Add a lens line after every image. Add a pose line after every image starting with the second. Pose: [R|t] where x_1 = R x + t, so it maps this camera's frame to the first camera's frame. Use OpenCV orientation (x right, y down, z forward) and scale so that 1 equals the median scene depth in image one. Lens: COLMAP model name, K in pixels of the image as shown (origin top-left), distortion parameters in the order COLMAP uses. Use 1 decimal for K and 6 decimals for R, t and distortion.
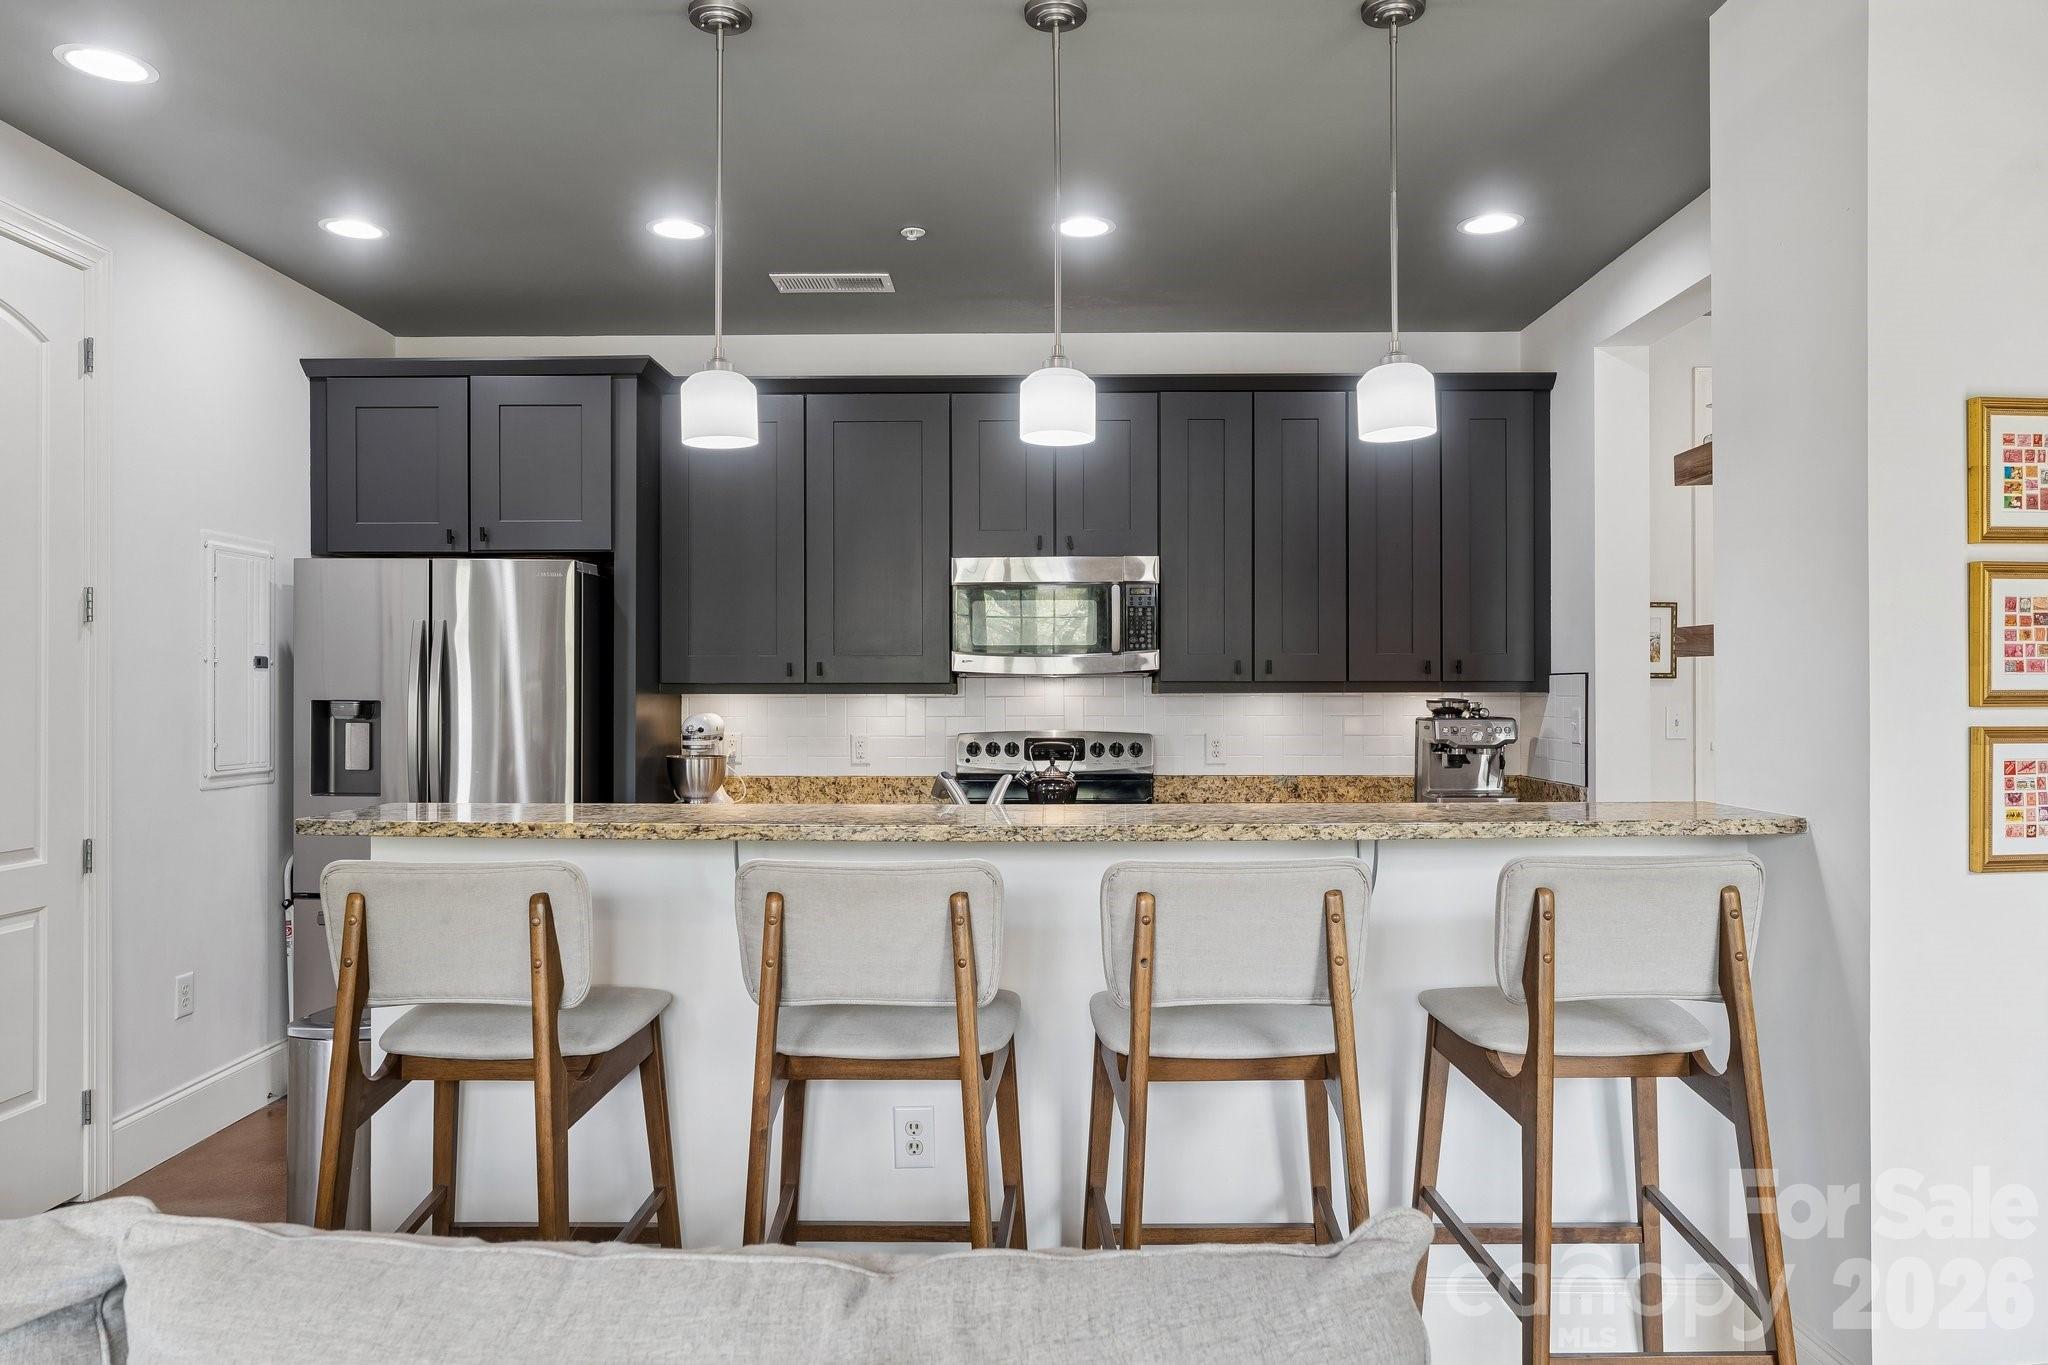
lens RADIAL K [[1341.3, 0, 1037.2], [0, 1341.3, 690.8], [0, 0, 1]] dist [-0.004447, 0.003902]
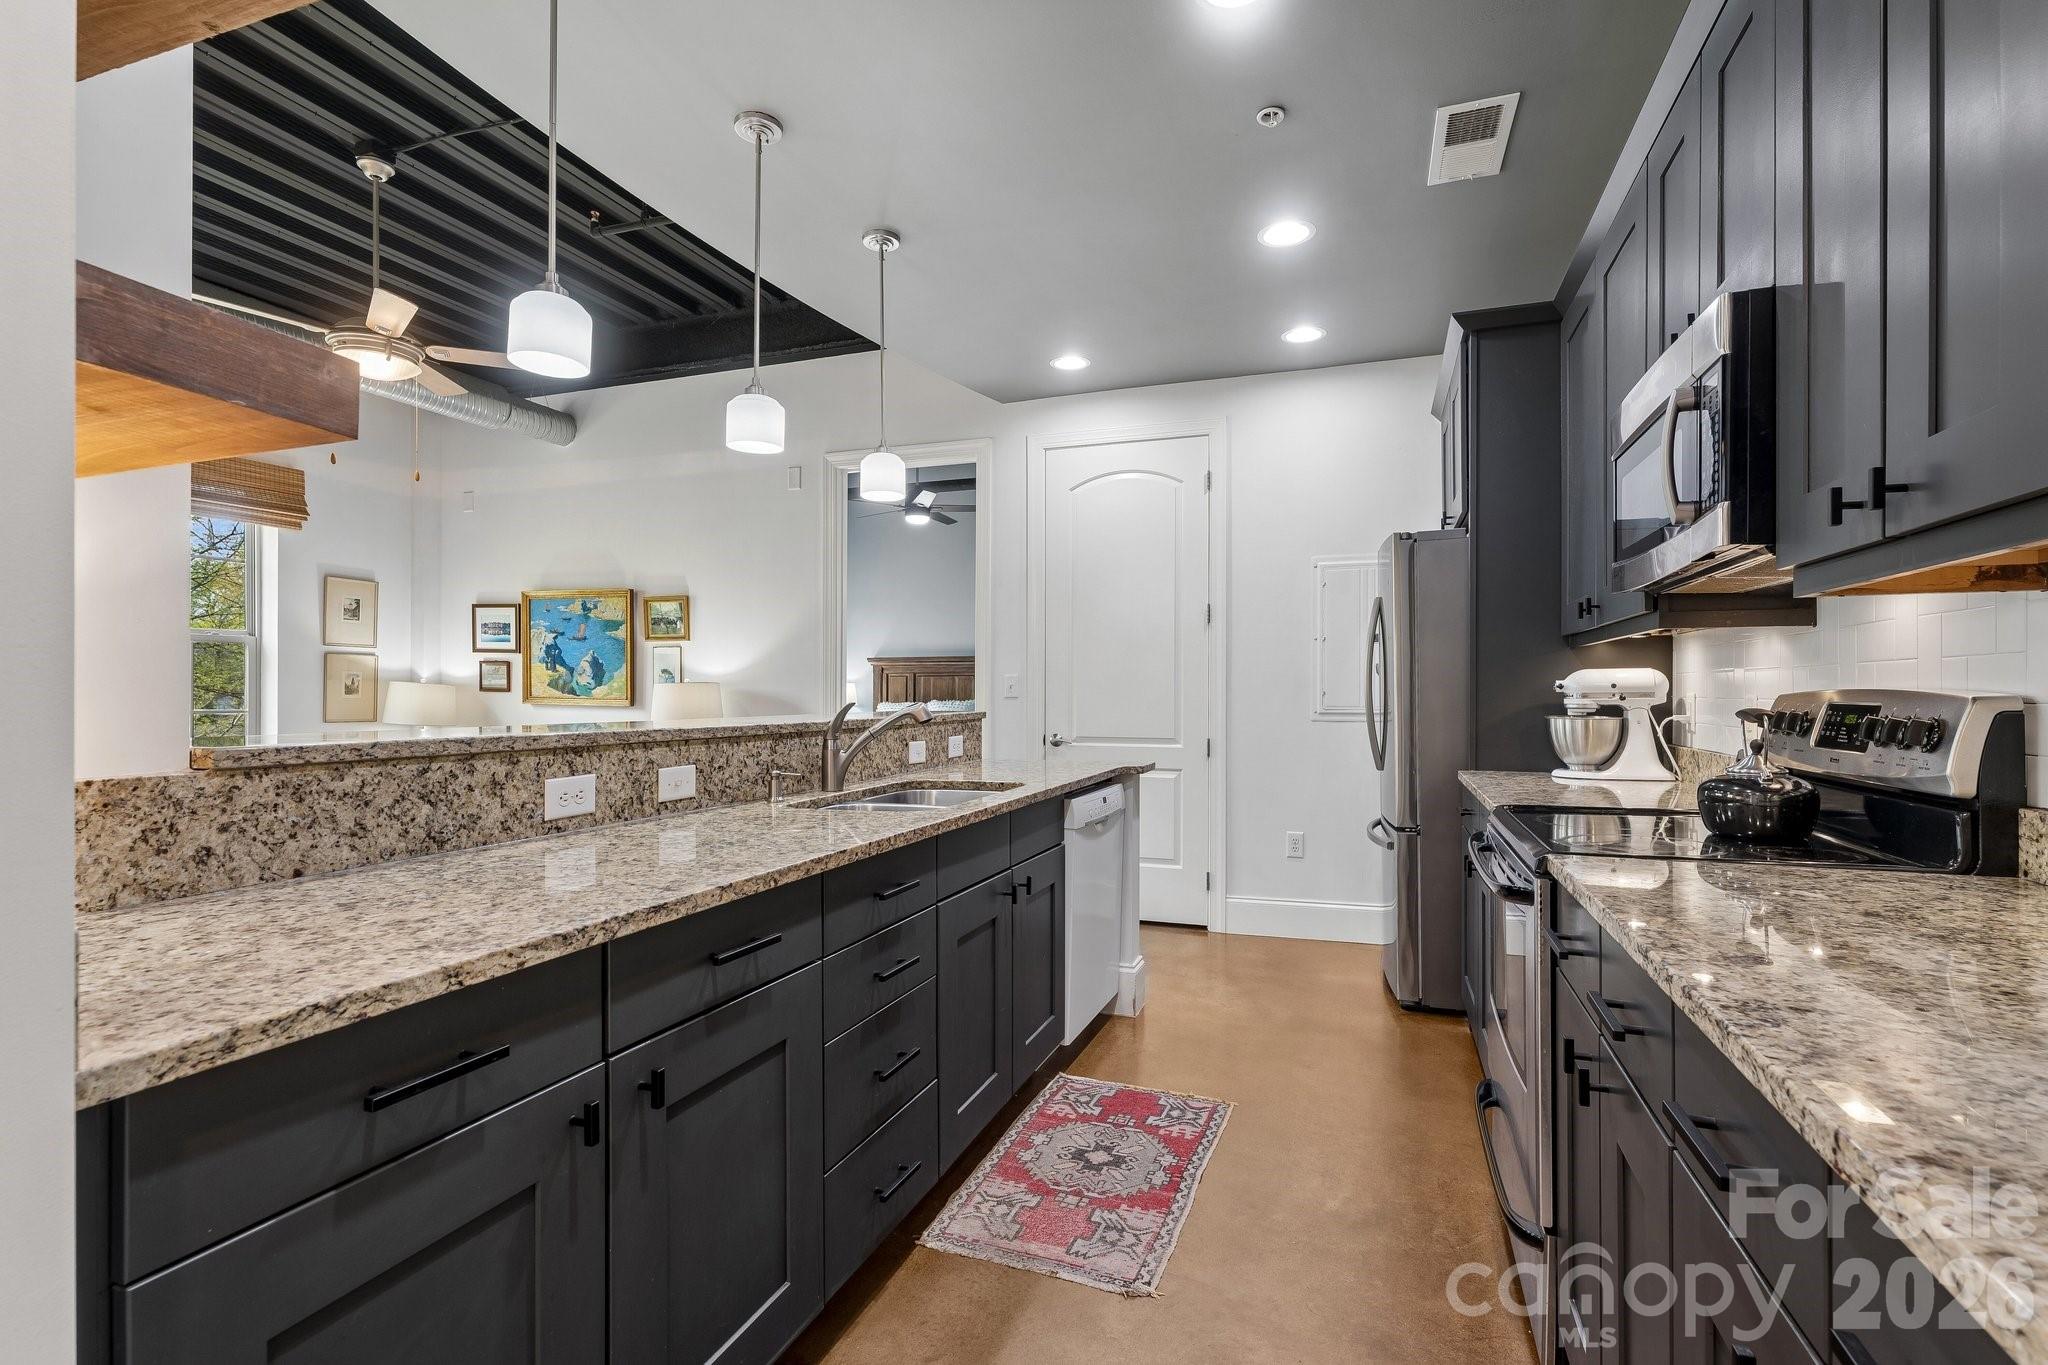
lens RADIAL K [[953.1, 0, 1040.1], [0, 953.1, 707.5], [0, 0, 1]] dist [0.007233, -0.001662]
pose [[-0.329342, 0.016549, -0.944066, 0.454708], [0.000779, 0.999851, 0.017255, 0.031591], [0.944210, 0.004948, -0.329306, 0.879452]]
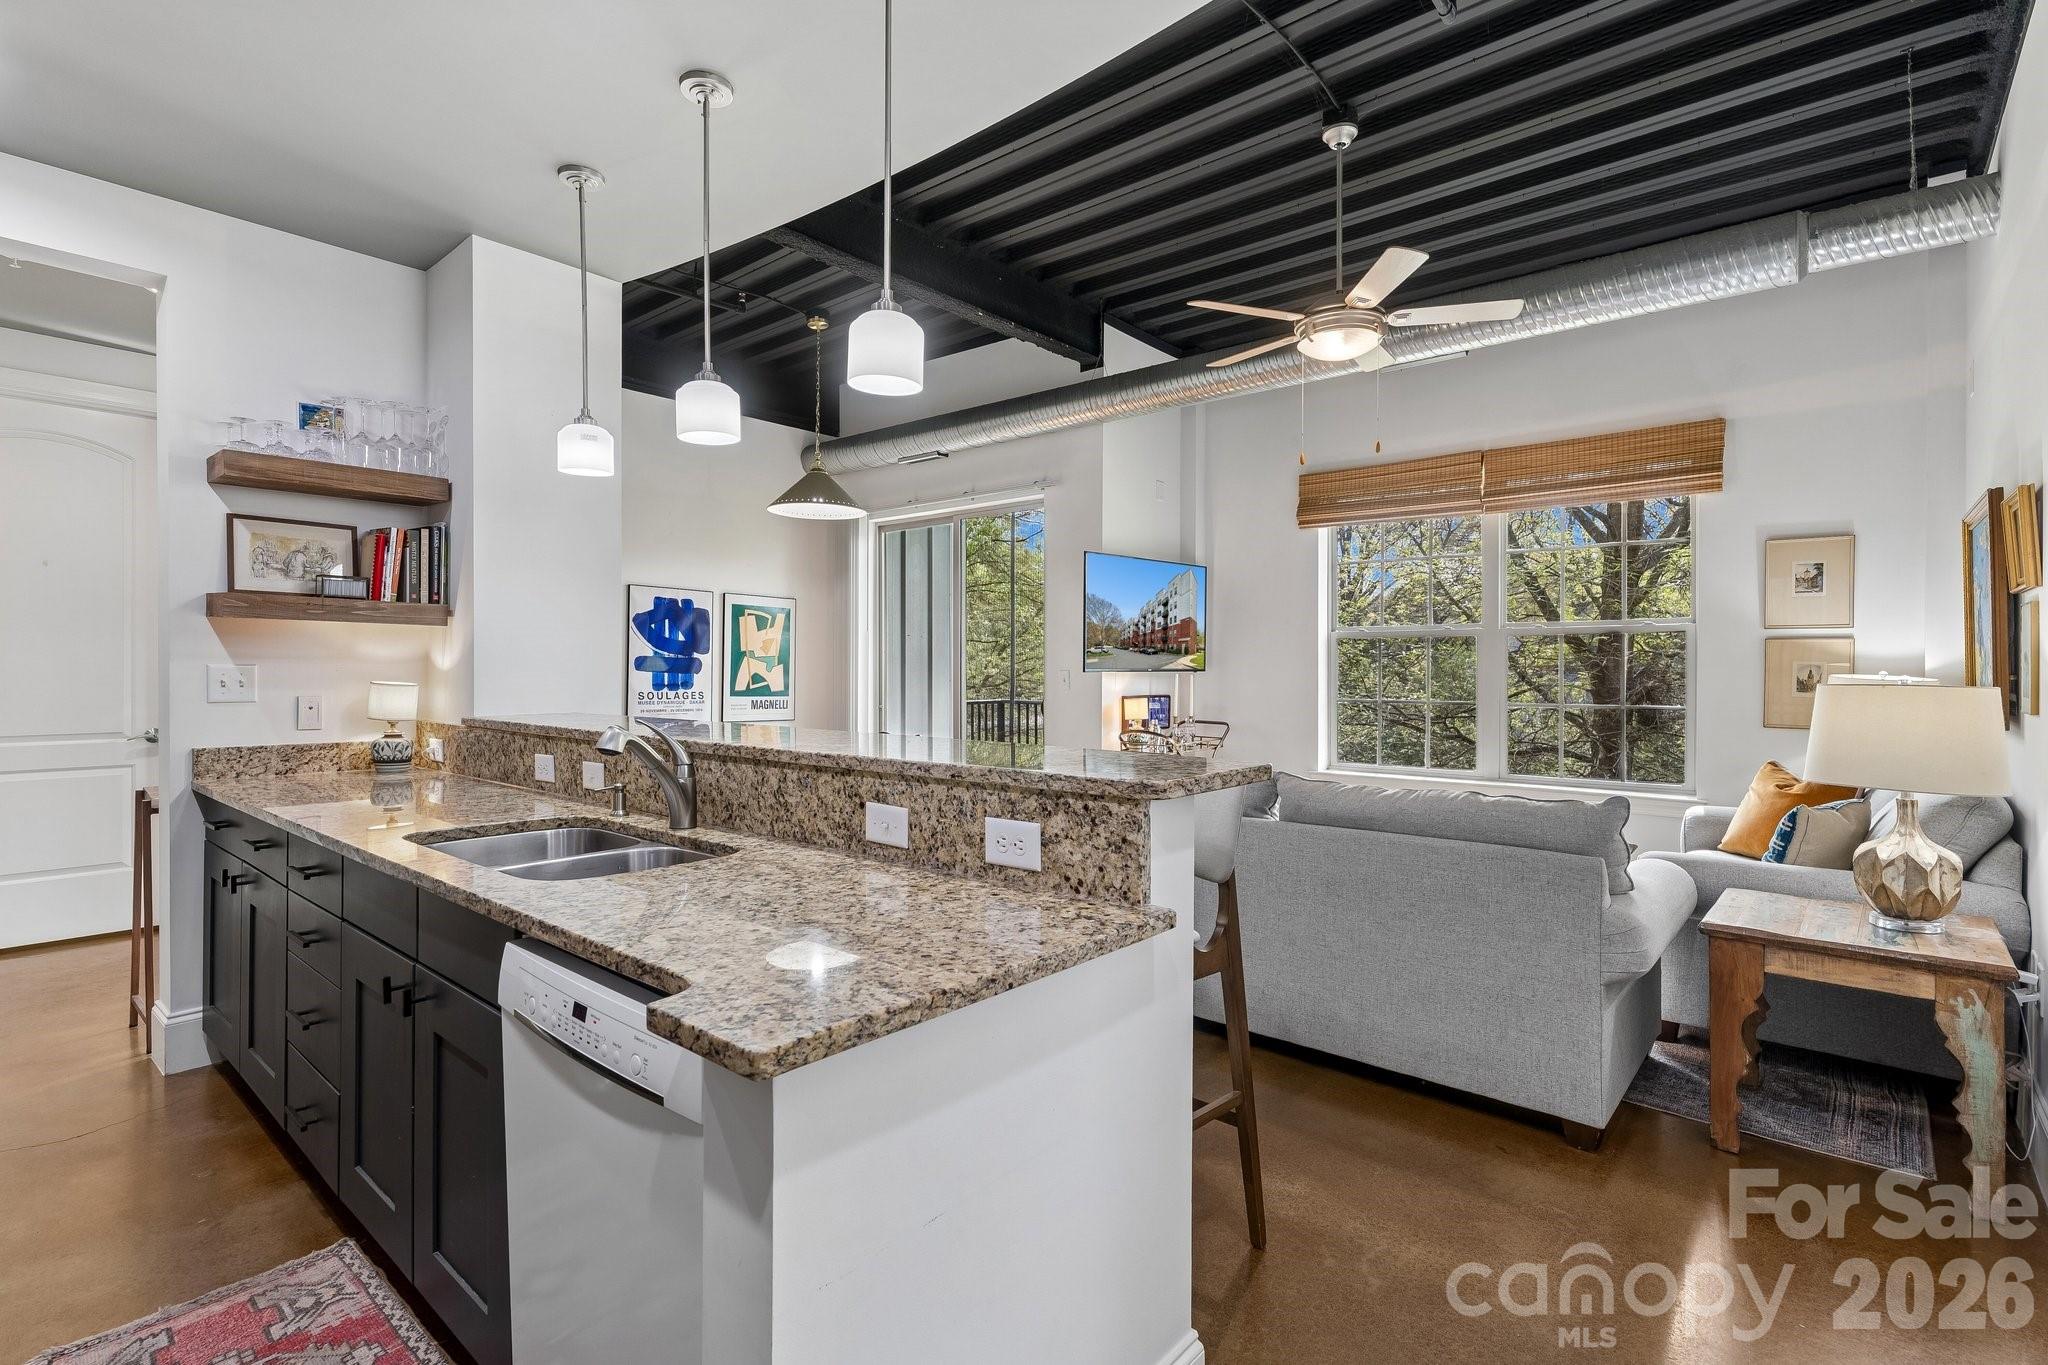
lens RADIAL K [[953.1, 0, 1030.1], [0, 953.1, 673.9], [0, 0, 1]] dist [0.007233, -0.001662]
pose [[-0.762395, -0.004191, 0.647098, -0.434404], [-0.001386, 0.999987, 0.004844, 0.014193], [-0.647110, 0.002796, -0.762391, 0.823289]]
